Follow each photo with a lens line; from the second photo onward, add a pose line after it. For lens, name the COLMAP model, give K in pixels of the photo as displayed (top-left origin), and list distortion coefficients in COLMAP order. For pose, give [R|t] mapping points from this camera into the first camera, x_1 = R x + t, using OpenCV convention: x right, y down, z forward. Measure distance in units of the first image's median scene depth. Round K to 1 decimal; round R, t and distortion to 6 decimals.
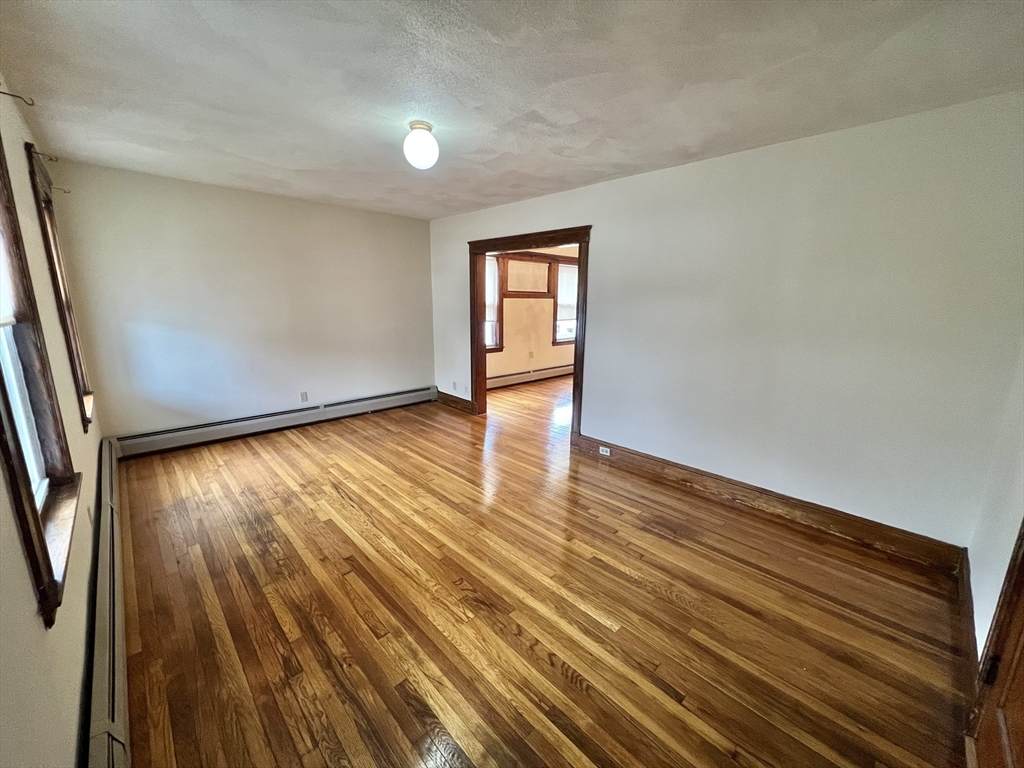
lens RADIAL K [[408.8, 0, 509.0], [0, 408.8, 385.1], [0, 0, 1]] dist [-0.000669, 0.000500]
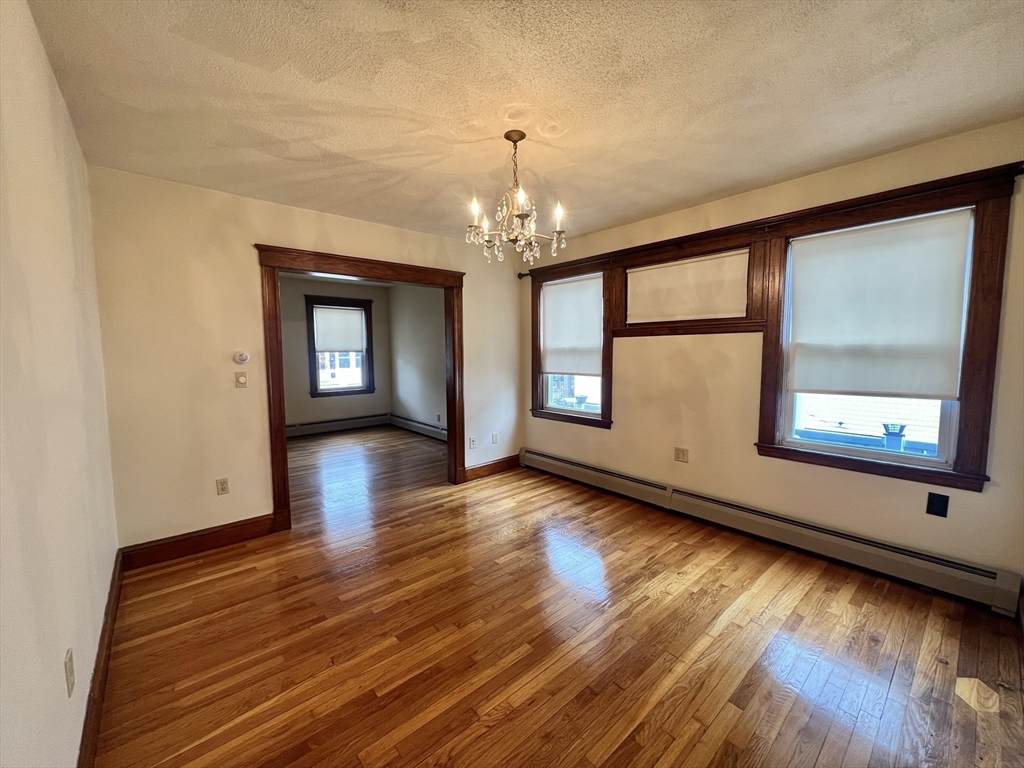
lens RADIAL K [[408.8, 0, 509.0], [0, 408.8, 383.8], [0, 0, 1]] dist [-0.000669, 0.000500]
pose [[-0.051435, 0.075722, -0.995802, 0.557472], [-0.195038, 0.977159, 0.084378, -0.164891], [0.979446, 0.198559, -0.035491, 0.865940]]
